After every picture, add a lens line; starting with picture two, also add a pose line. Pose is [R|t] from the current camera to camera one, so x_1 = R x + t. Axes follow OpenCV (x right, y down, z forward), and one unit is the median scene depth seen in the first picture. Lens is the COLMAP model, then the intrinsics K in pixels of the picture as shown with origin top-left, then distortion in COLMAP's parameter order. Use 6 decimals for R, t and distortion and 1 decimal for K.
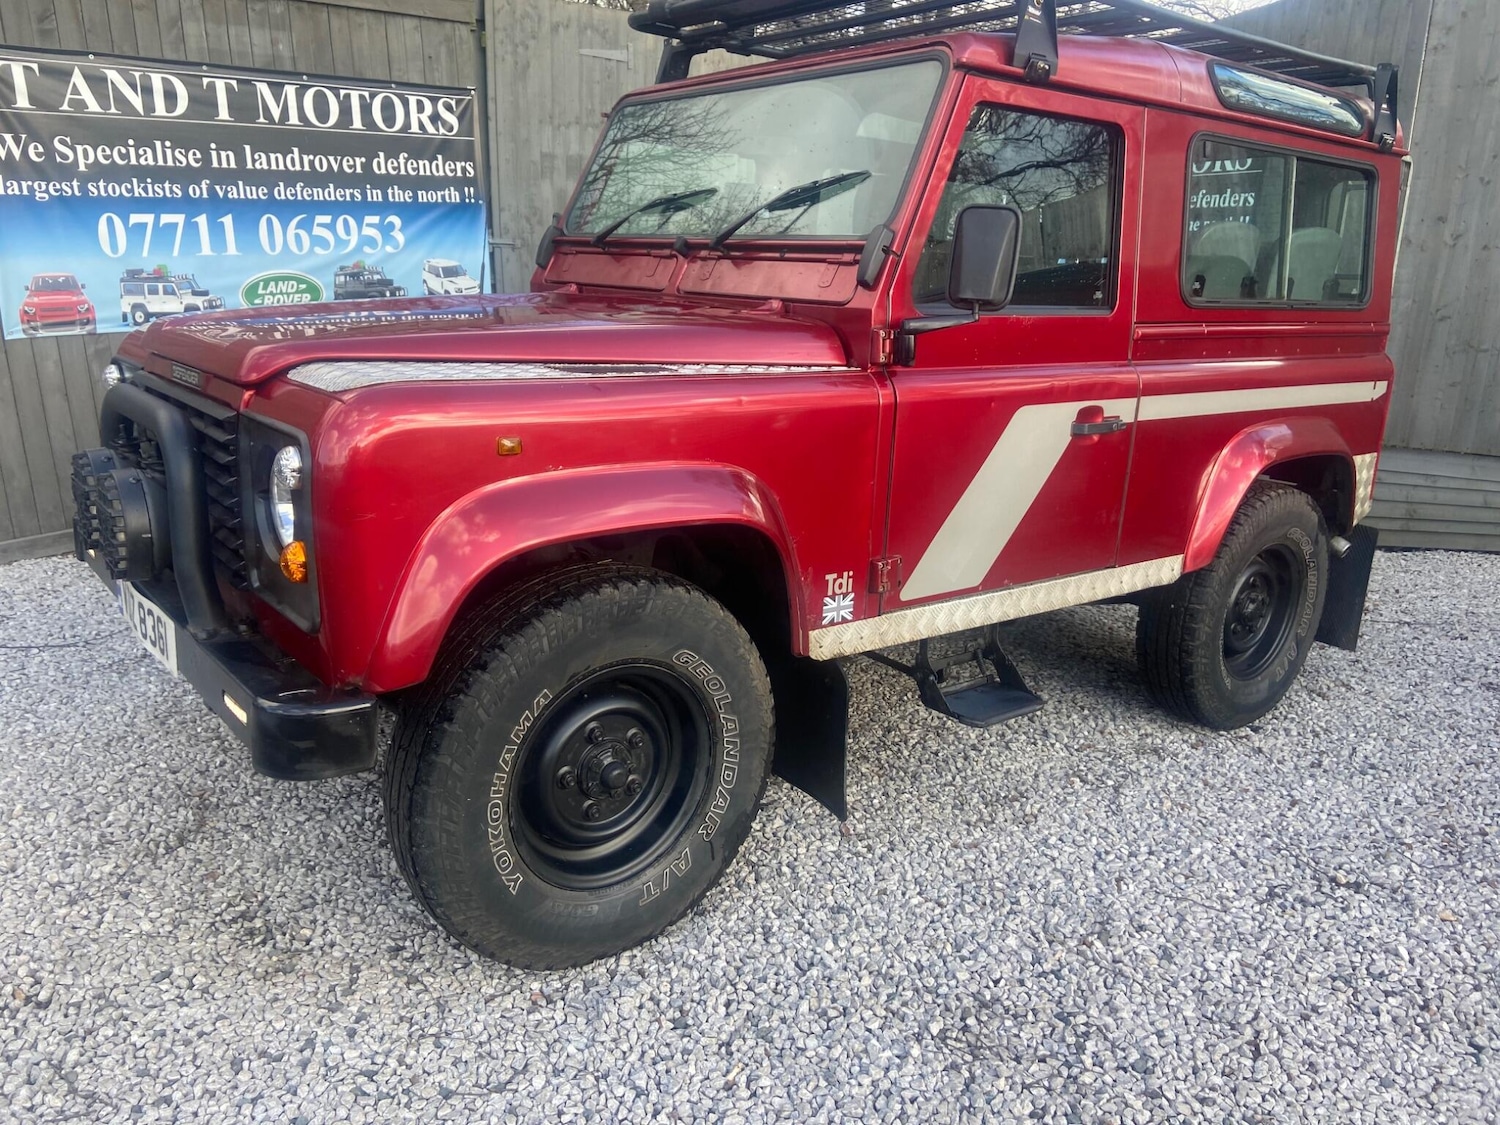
lens RADIAL K [[1129.6, 0, 738.2], [0, 1129.6, 556.8], [0, 0, 1]] dist [0.121368, -0.152312]
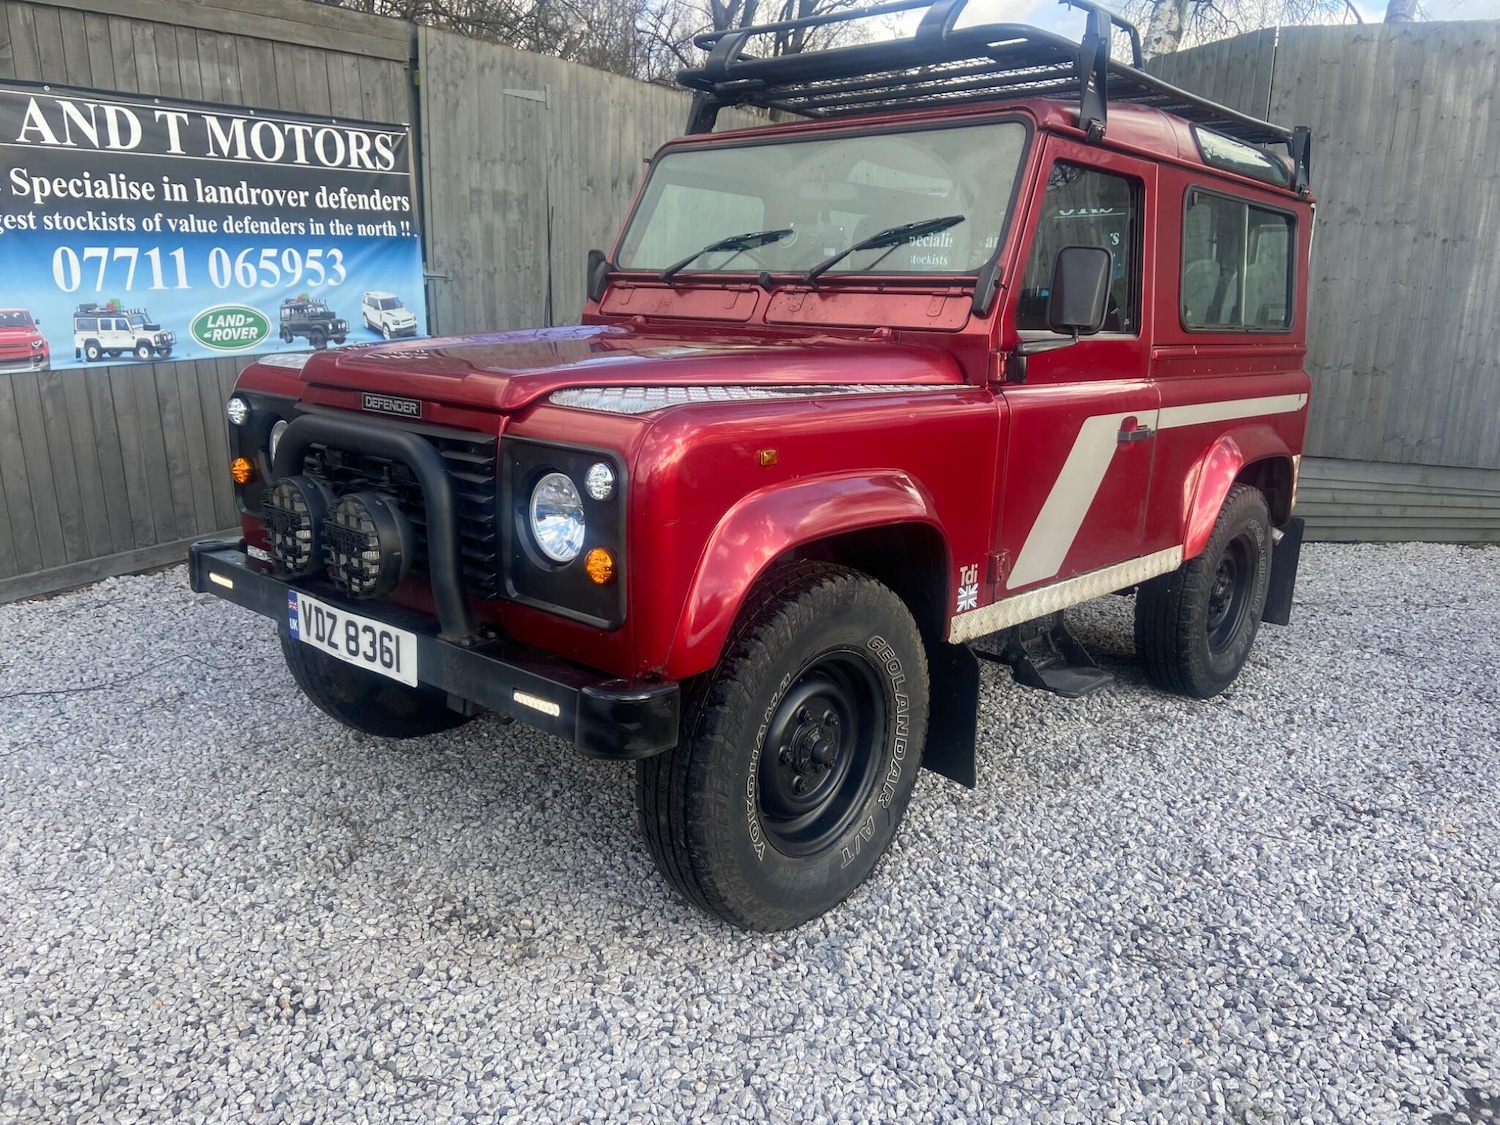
lens RADIAL K [[1129.6, 0, 737.0], [0, 1129.6, 545.1], [0, 0, 1]] dist [0.121368, -0.152312]
pose [[0.985175, -0.040122, 0.166794, -0.279012], [0.045905, 0.998466, -0.030963, 0.015456], [-0.165296, 0.038161, 0.985505, -0.071405]]
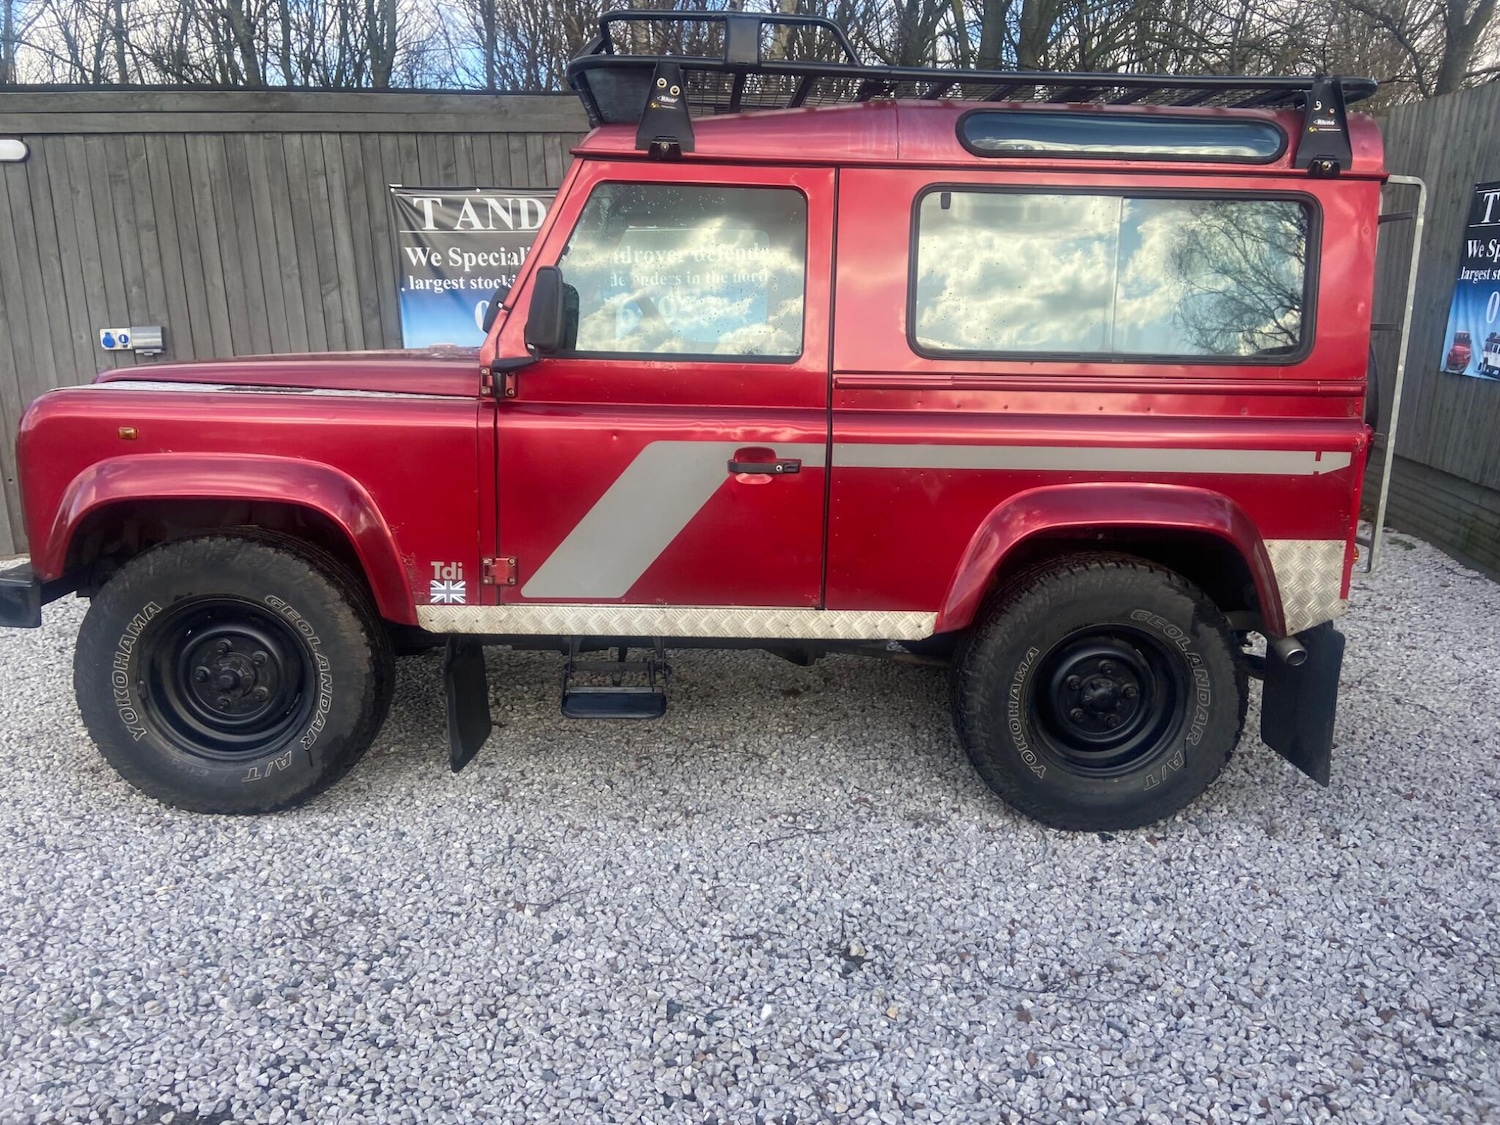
lens RADIAL K [[1129.6, 0, 736.8], [0, 1129.6, 534.4], [0, 0, 1]] dist [0.121368, -0.152312]
pose [[0.817388, 0.086711, -0.569524, 0.890580], [-0.133741, 0.990160, -0.041194, -0.005777], [0.560348, 0.109840, 0.820942, 0.133633]]
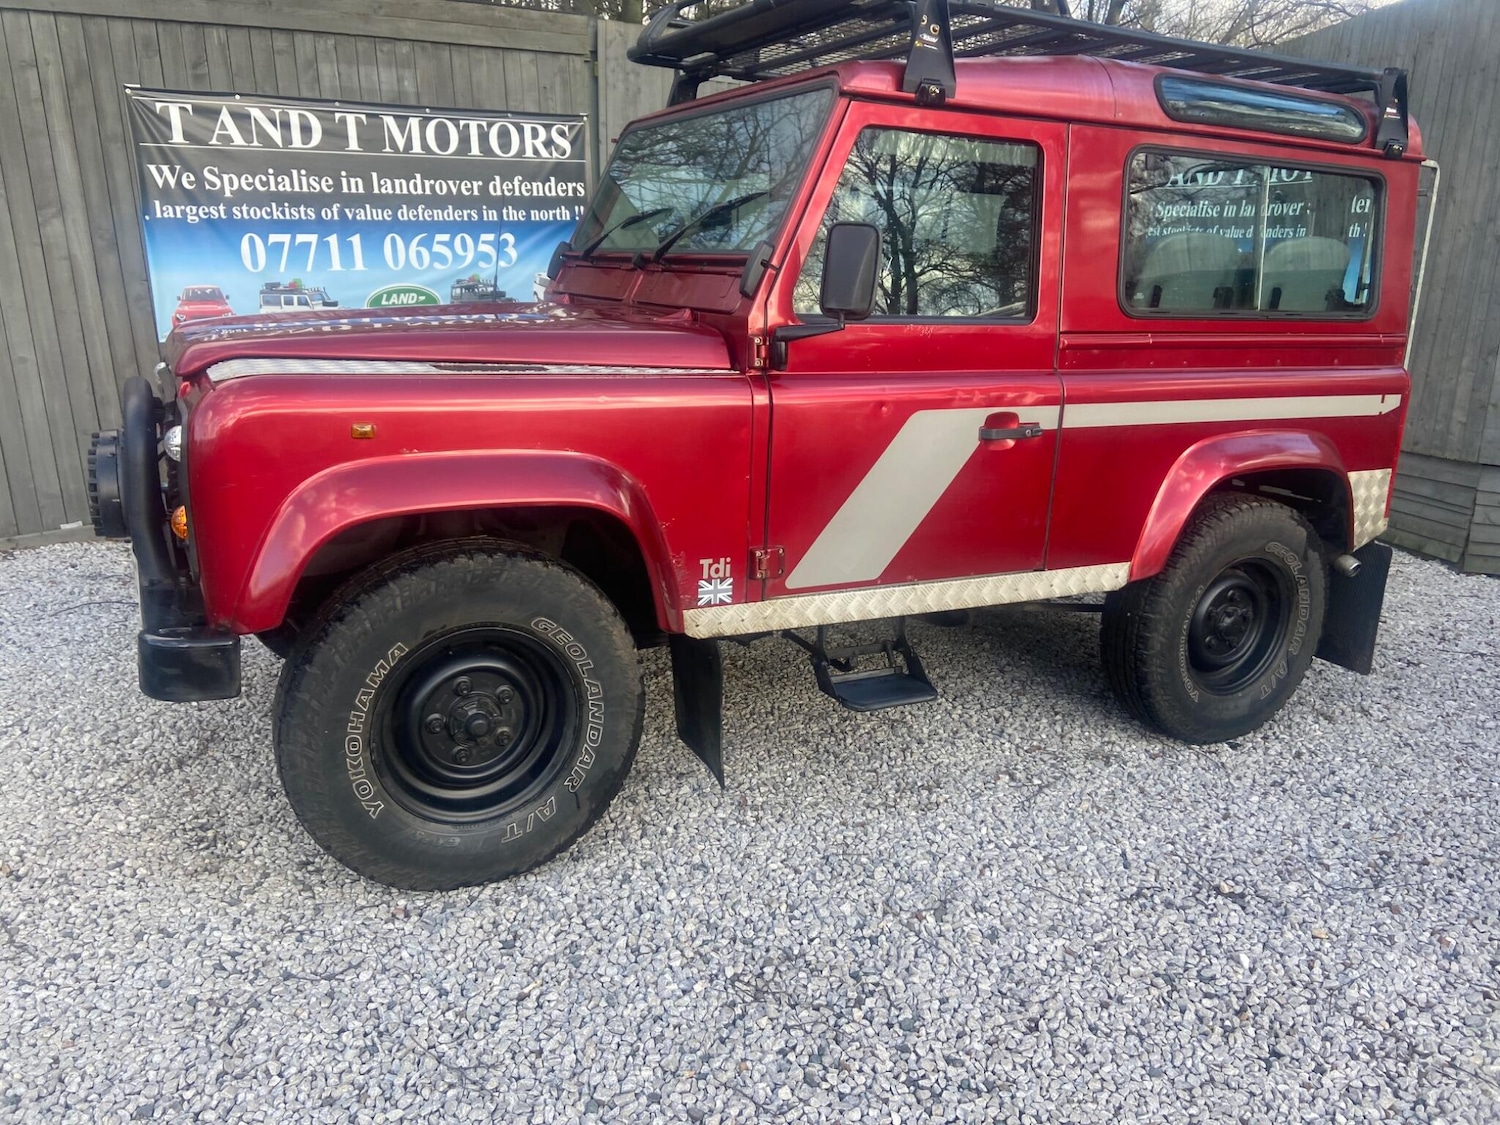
lens RADIAL K [[1129.6, 0, 736.8], [0, 1129.6, 551.9], [0, 0, 1]] dist [0.121368, -0.152312]
pose [[0.982820, 0.040026, -0.180177, 0.259347], [-0.042332, 0.999063, -0.008966, 0.014104], [0.179649, 0.016439, 0.983593, -0.057857]]
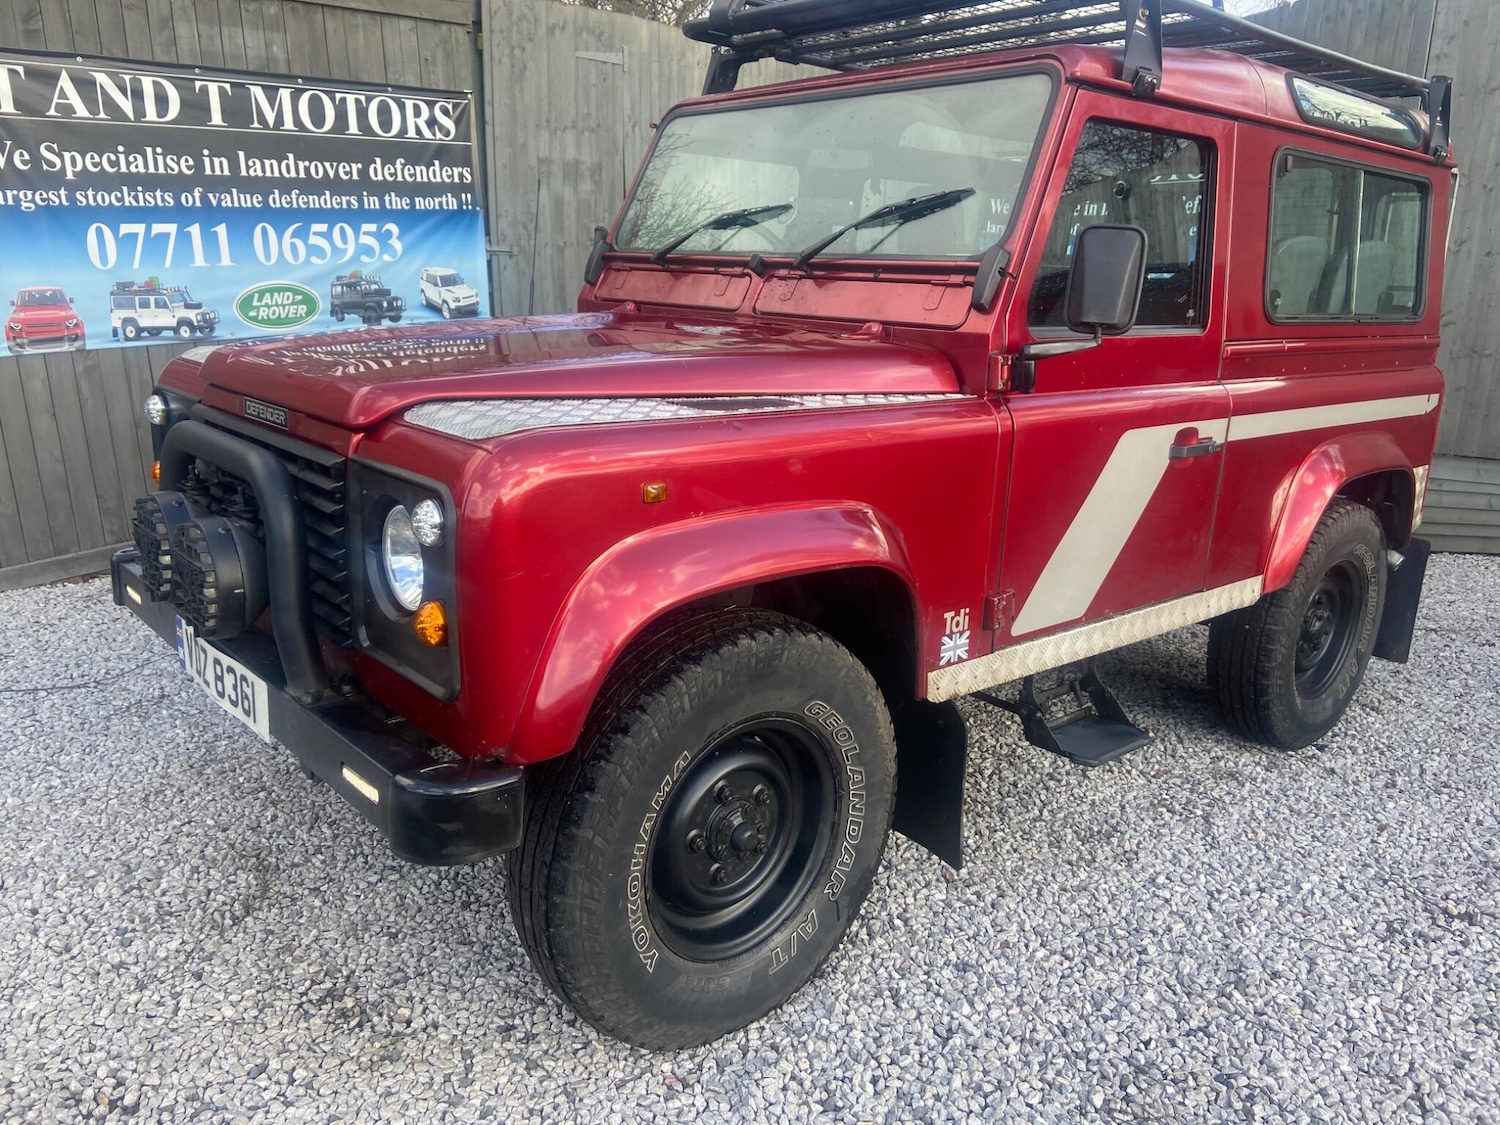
lens RADIAL K [[1129.6, 0, 746.6], [0, 1129.6, 549.6], [0, 0, 1]] dist [0.121368, -0.152312]
pose [[0.998609, -0.015555, 0.050371, -0.113873], [0.015776, 0.999868, -0.003994, -0.030468], [-0.050302, 0.004783, 0.998723, 0.047690]]
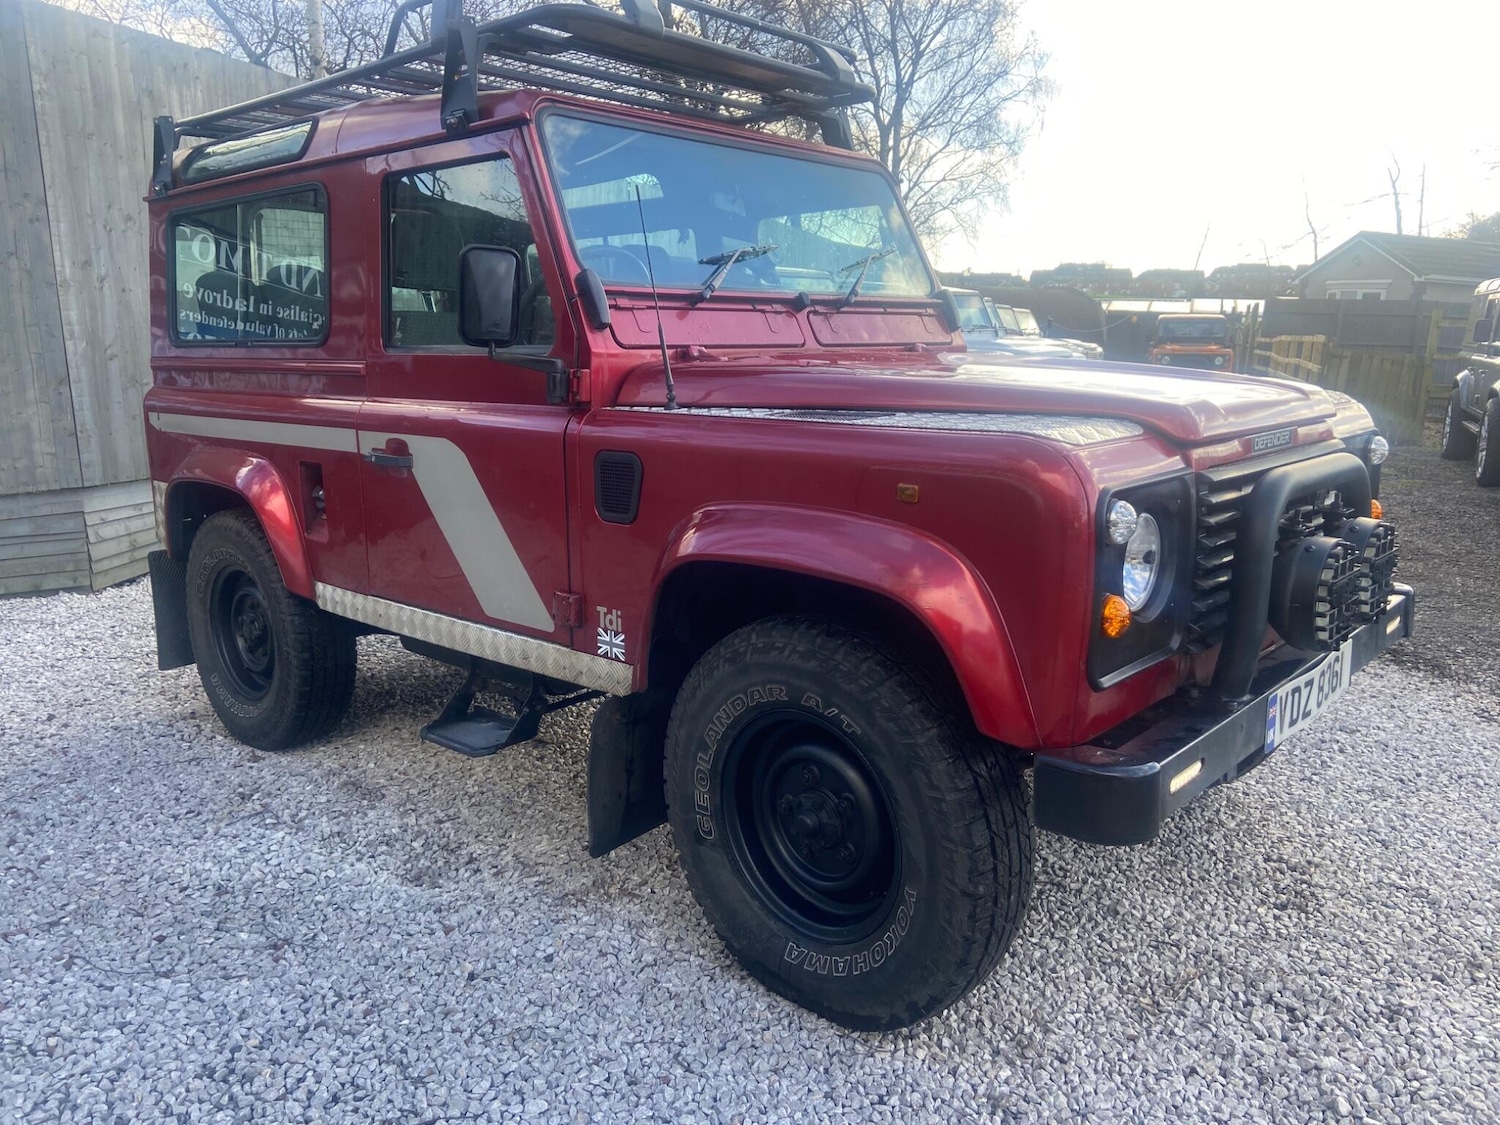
lens RADIAL K [[1165.5, 0, 751.0], [0, 1165.5, 561.8], [0, 0, 1]] dist [0.081340, -0.109124]
pose [[0.183705, 0.144014, -0.972375, 0.967519], [-0.219541, 0.970233, 0.102220, -0.139148], [0.958151, 0.194698, 0.209854, 0.757114]]
